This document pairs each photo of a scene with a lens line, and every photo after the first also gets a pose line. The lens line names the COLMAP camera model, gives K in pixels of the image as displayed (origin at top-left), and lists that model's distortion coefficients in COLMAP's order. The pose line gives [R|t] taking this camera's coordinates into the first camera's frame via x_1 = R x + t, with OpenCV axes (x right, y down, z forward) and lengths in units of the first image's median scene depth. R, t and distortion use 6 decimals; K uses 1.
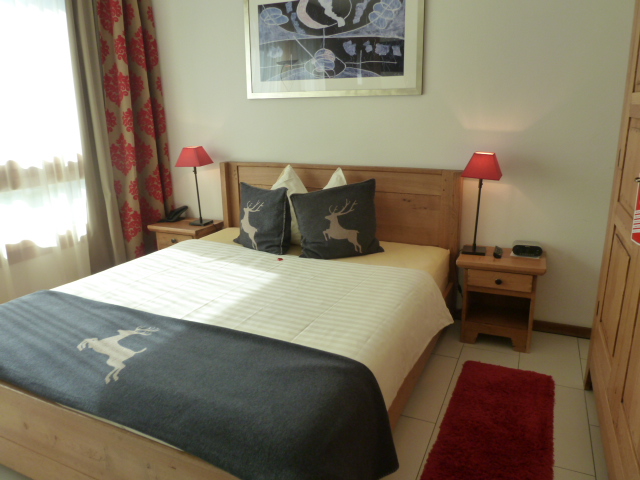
lens RADIAL K [[479.7, 0, 319.4], [0, 479.7, 240.5], [0, 0, 1]] dist [-0.016078, -0.006901]
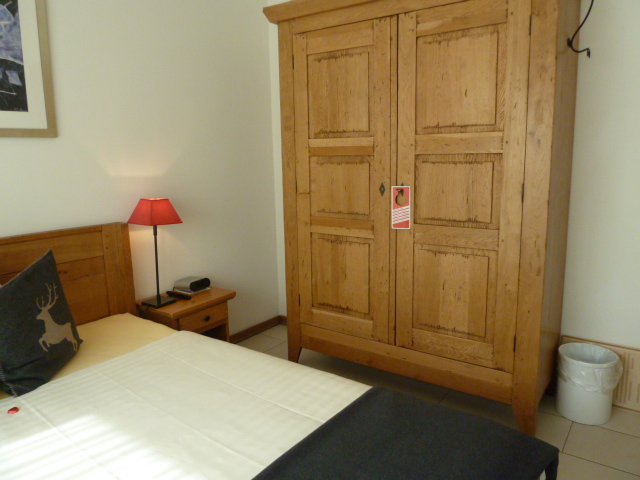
lens RADIAL K [[479.7, 0, 319.0], [0, 479.7, 238.3], [0, 0, 1]] dist [-0.016078, -0.006901]
pose [[0.196472, -0.161814, 0.967065, -0.501759], [0.277657, 0.955099, 0.103402, -0.108533], [-0.940375, 0.248197, 0.232579, 0.459461]]
